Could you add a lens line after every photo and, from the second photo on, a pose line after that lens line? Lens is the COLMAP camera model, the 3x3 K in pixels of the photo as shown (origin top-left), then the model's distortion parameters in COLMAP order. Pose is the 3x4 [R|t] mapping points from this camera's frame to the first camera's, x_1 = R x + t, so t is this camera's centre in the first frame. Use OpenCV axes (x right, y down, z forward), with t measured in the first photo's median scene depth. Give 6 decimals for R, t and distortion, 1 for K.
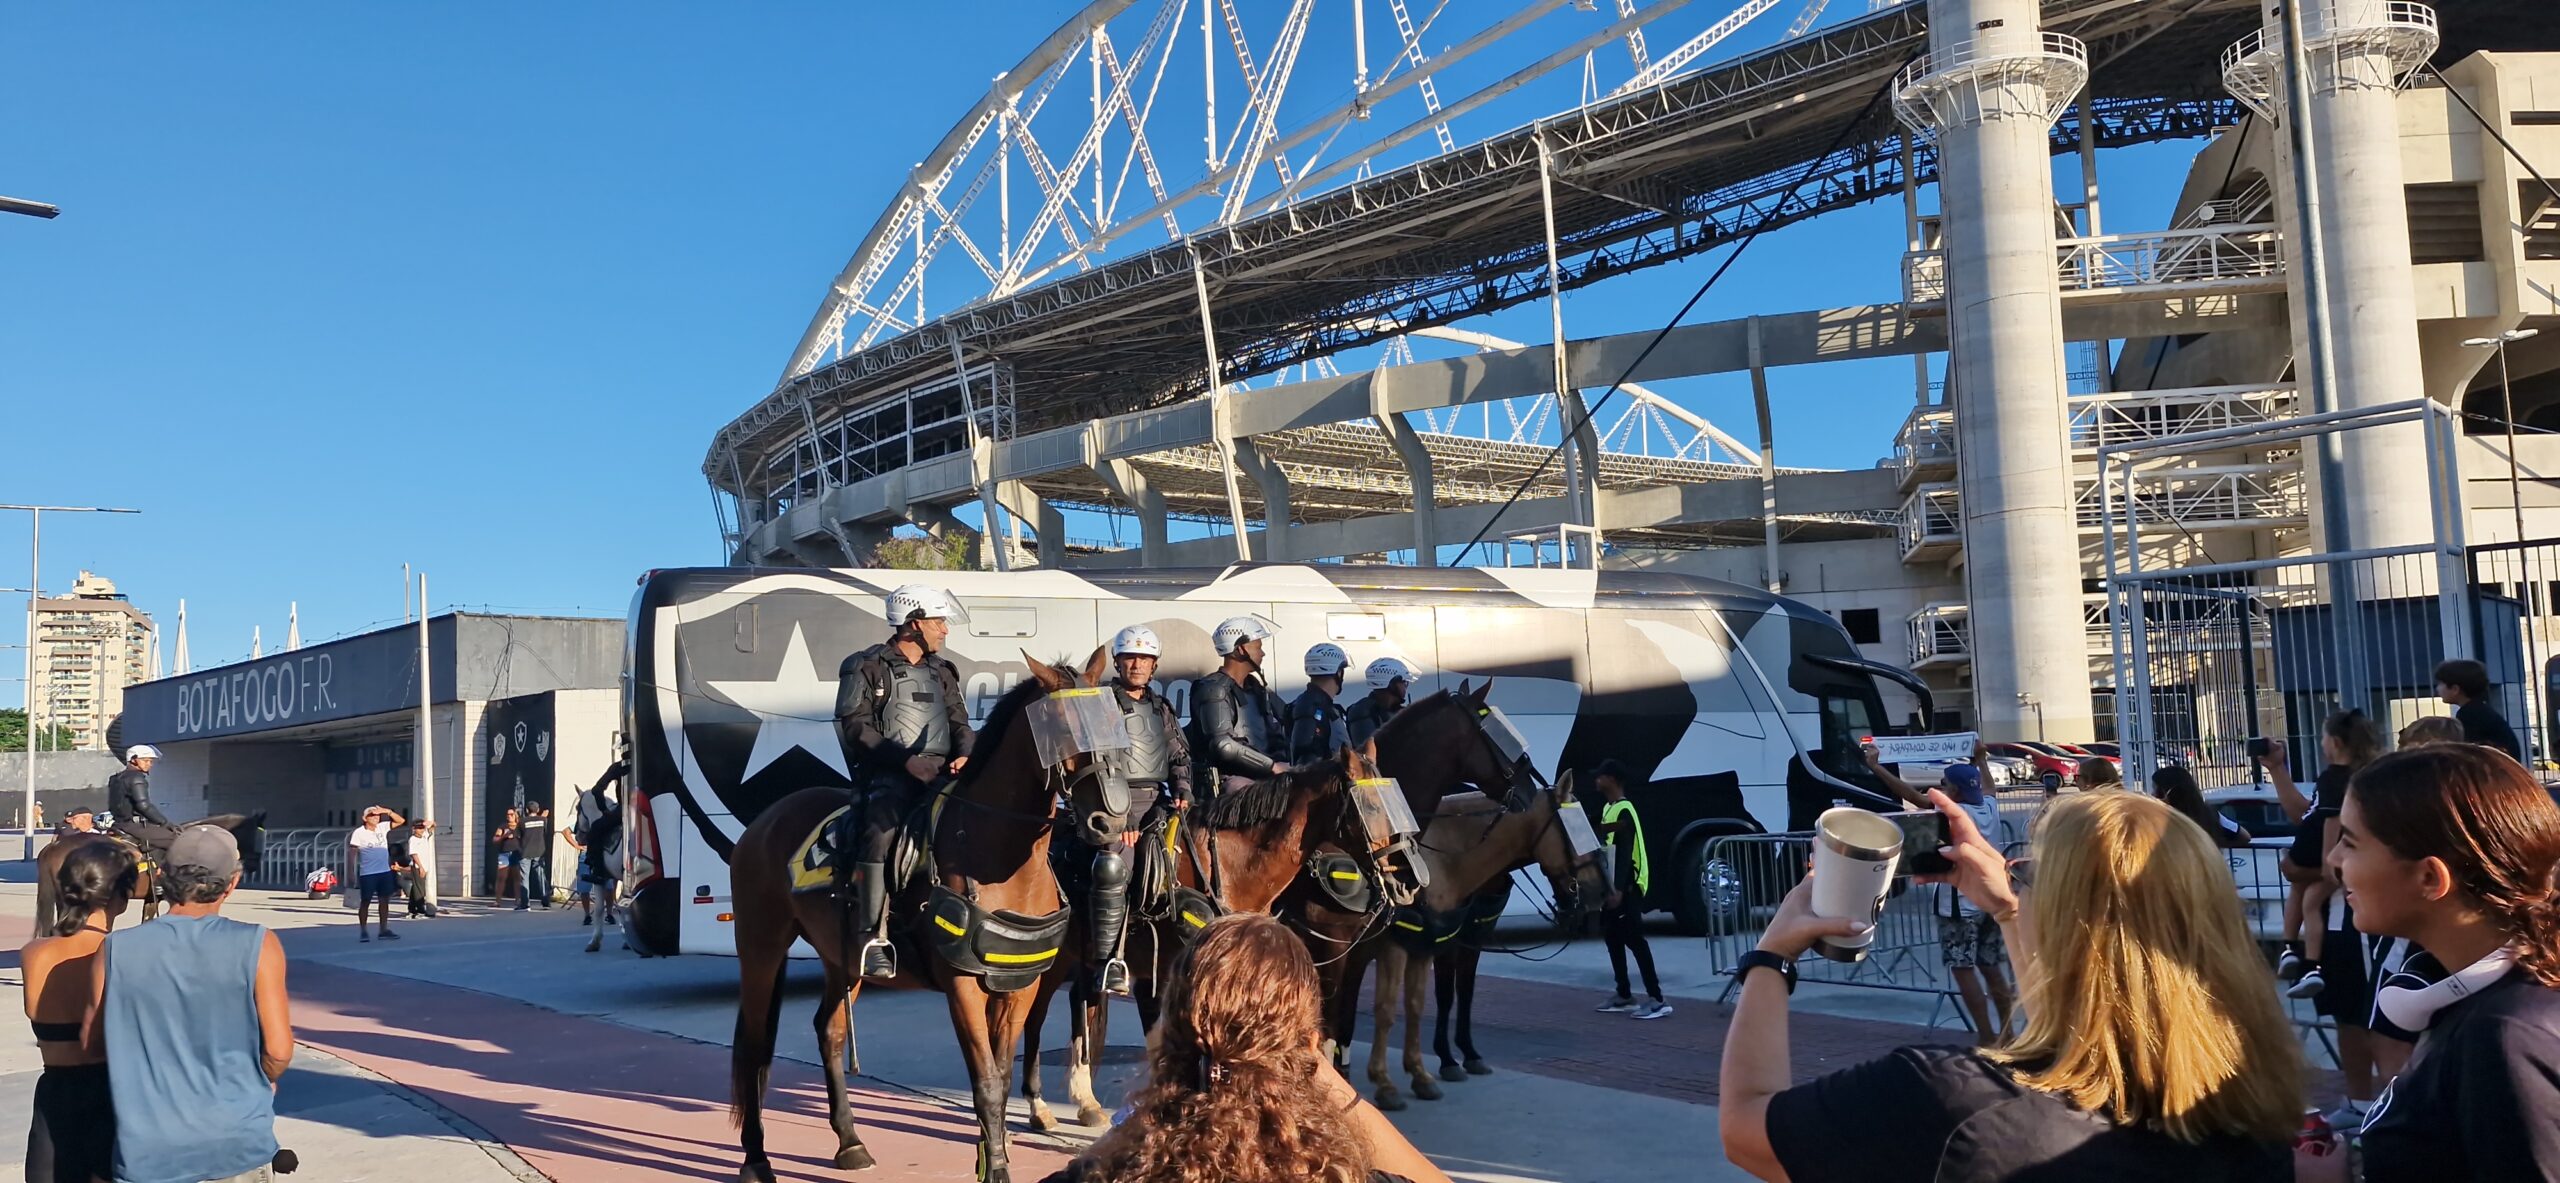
lens RADIAL K [[1609.4, 0, 1279.6], [0, 1609.4, 592.6], [0, 0, 1]] dist [-0.001393, -0.000533]
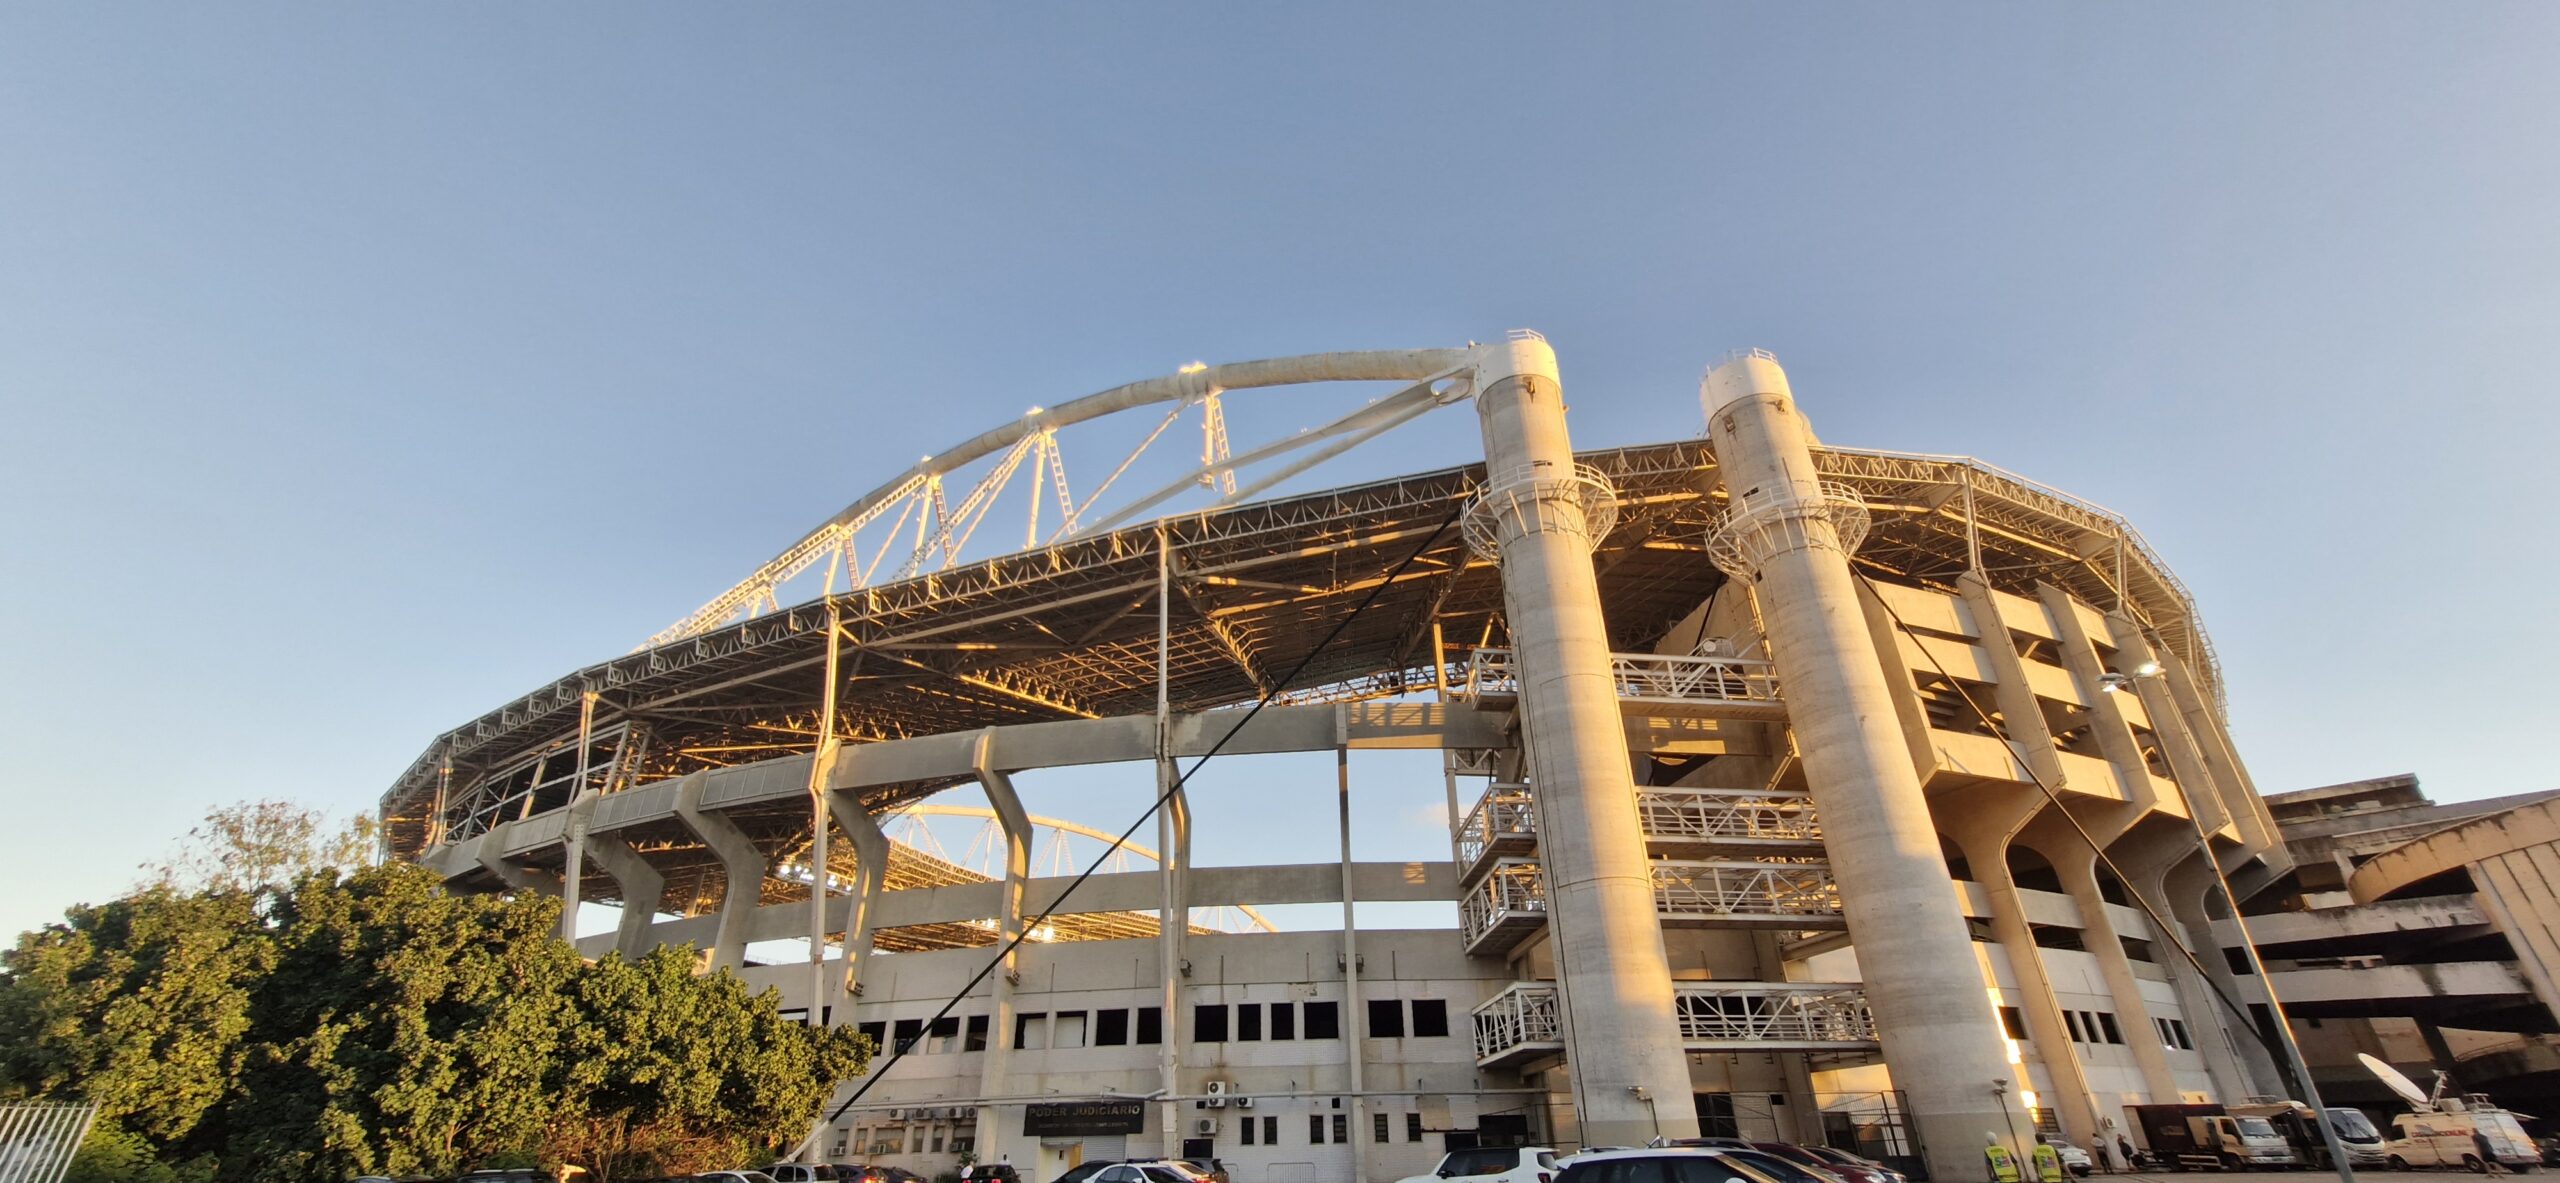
lens RADIAL K [[999.5, 0, 1274.3], [0, 999.5, 592.1], [0, 0, 1]] dist [0.001660, 0.000044]
pose [[0.957983, 0.158170, 0.239271, 0.075330], [-0.046853, 0.909297, -0.413503, 0.042036], [-0.282972, 0.384918, 0.878502, 0.374648]]
